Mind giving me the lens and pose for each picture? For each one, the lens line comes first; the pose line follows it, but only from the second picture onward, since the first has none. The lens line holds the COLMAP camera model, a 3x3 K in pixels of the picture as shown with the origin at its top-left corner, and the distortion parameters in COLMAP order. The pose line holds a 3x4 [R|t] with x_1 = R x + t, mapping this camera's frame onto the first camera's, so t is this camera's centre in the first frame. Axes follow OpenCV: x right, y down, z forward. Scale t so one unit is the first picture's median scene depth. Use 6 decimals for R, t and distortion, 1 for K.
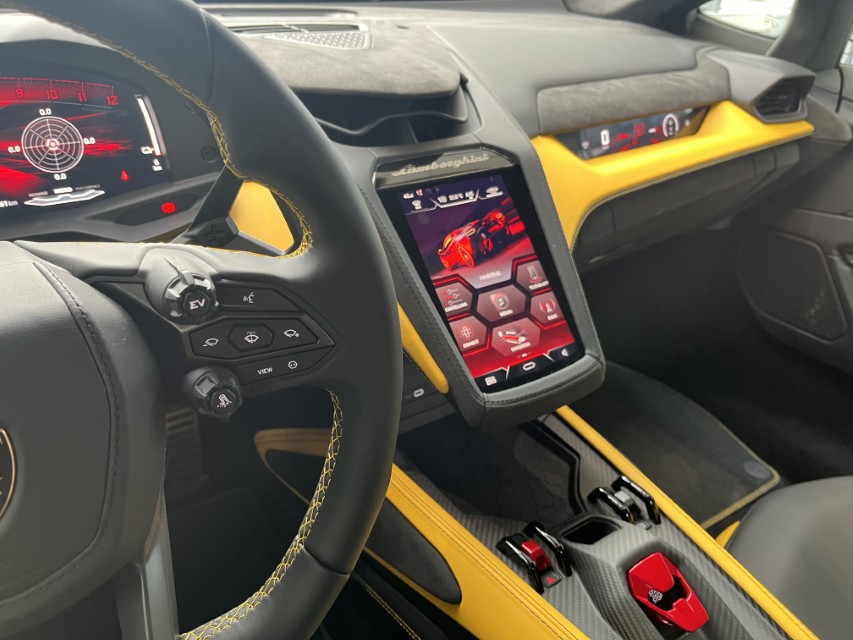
lens RADIAL K [[641.6, 0, 412.5], [0, 641.6, 318.9], [0, 0, 1]] dist [0.031389, -0.065842]
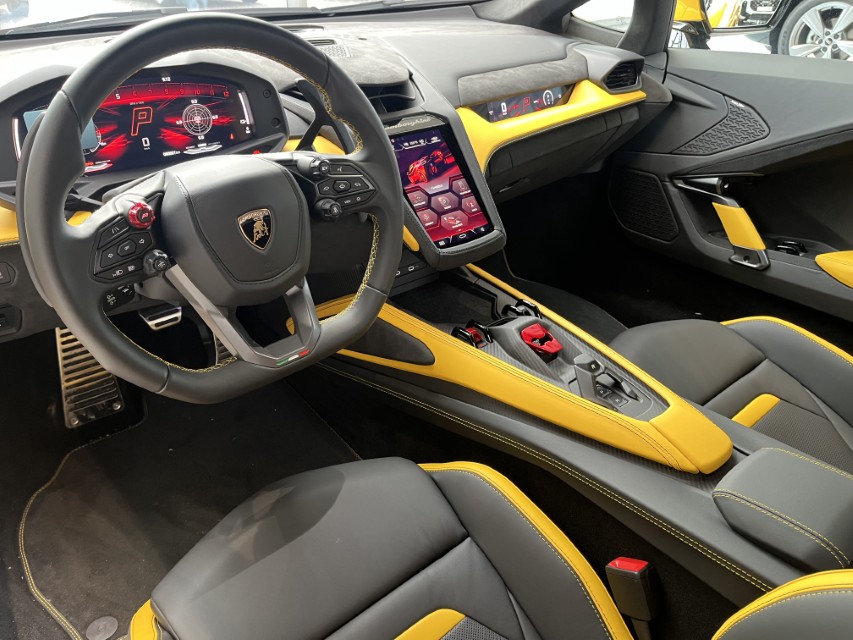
lens RADIAL K [[630.7, 0, 411.9], [0, 630.7, 322.2], [0, 0, 1]] dist [0.005690, -0.001205]
pose [[0.993771, -0.077389, 0.080186, -0.105612], [0.075721, 0.996849, 0.023644, 0.238827], [-0.081763, -0.017425, 0.996499, -0.662236]]
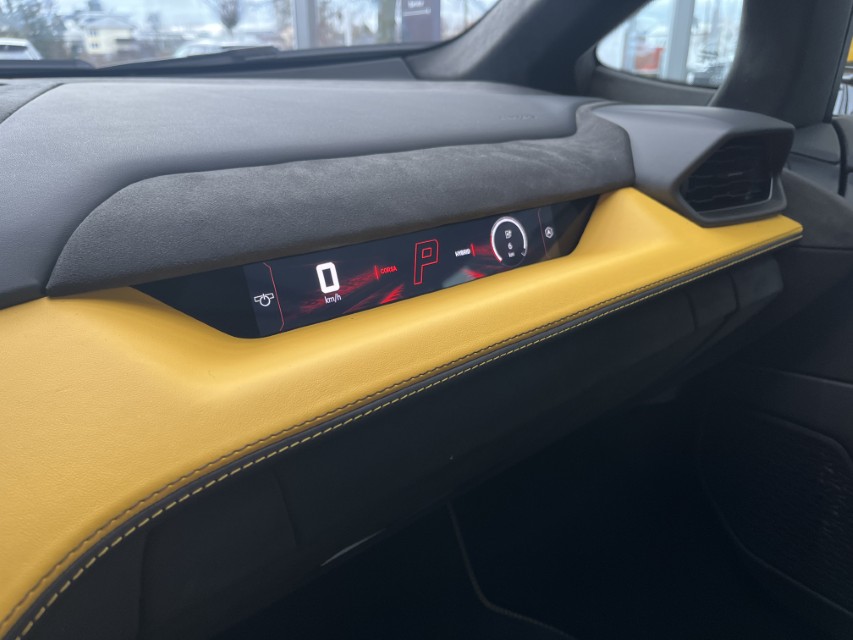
lens RADIAL K [[639.3, 0, 427.3], [0, 639.3, 332.2], [0, 0, 1]] dist [0.009674, 0.001925]
pose [[0.998226, -0.054743, 0.023430, 0.488298], [0.057572, 0.987758, -0.144981, -0.248975], [-0.015207, 0.146072, 0.989157, 0.805163]]
